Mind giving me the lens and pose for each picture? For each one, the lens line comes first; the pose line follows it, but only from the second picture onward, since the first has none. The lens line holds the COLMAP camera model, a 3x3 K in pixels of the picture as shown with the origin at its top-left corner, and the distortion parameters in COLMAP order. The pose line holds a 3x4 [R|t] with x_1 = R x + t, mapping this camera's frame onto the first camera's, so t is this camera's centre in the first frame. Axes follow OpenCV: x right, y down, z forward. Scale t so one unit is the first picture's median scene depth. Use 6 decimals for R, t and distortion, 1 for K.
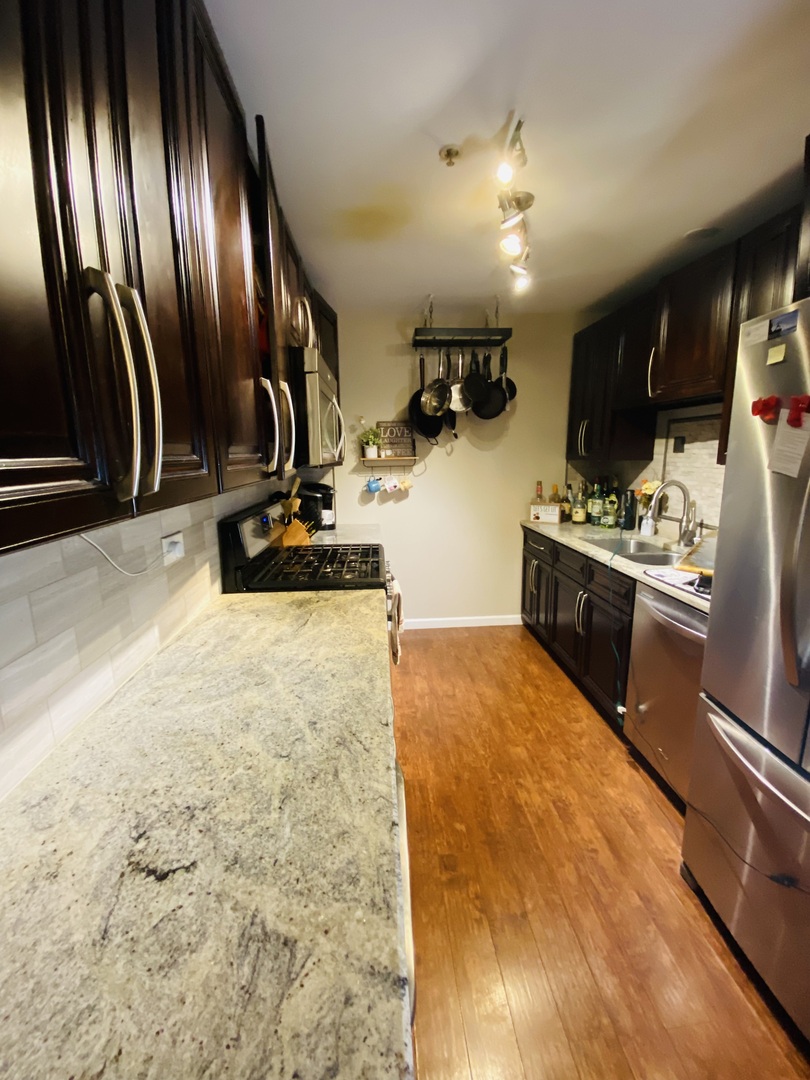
lens RADIAL K [[434.3, 0, 405.0], [0, 434.3, 540.0], [0, 0, 1]] dist [0.023781, 0.000019]
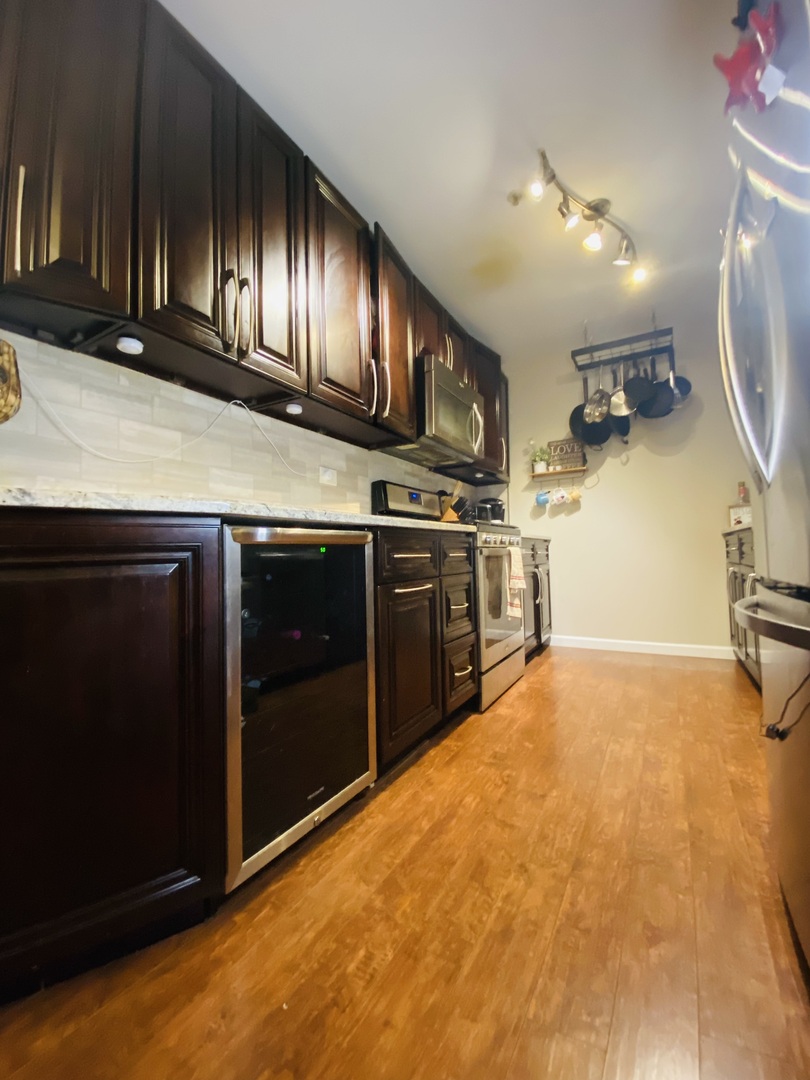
lens RADIAL K [[442.5, 0, 399.8], [0, 442.5, 540.3], [0, 0, 1]] dist [-0.000944, -0.000083]
pose [[0.835733, -0.022385, -0.548679, 0.229652], [-0.092202, 0.979264, -0.180393, 0.203802], [0.541340, 0.201350, 0.816339, -0.050243]]
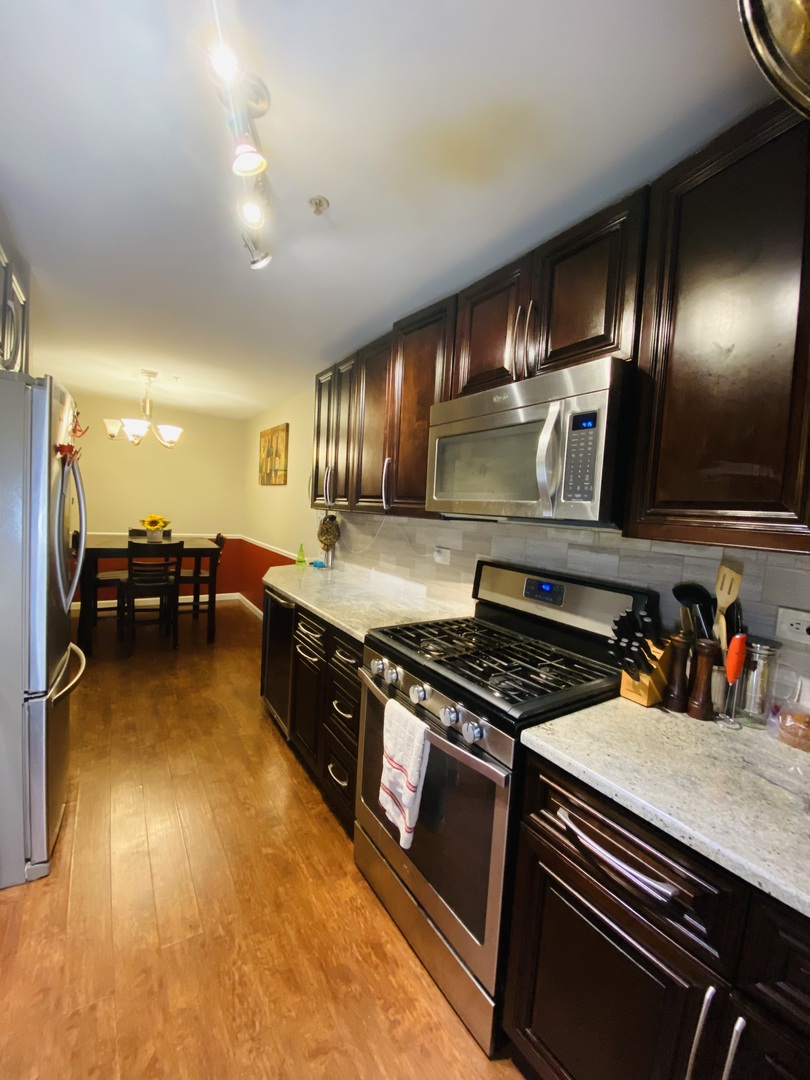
lens RADIAL K [[440.7, 0, 410.4], [0, 440.7, 535.6], [0, 0, 1]] dist [0.022511, -0.025732]
pose [[-0.857578, -0.005940, -0.514320, 0.189867], [-0.142756, 0.963397, 0.226905, -0.168460], [0.494146, 0.268011, -0.827037, 0.923520]]
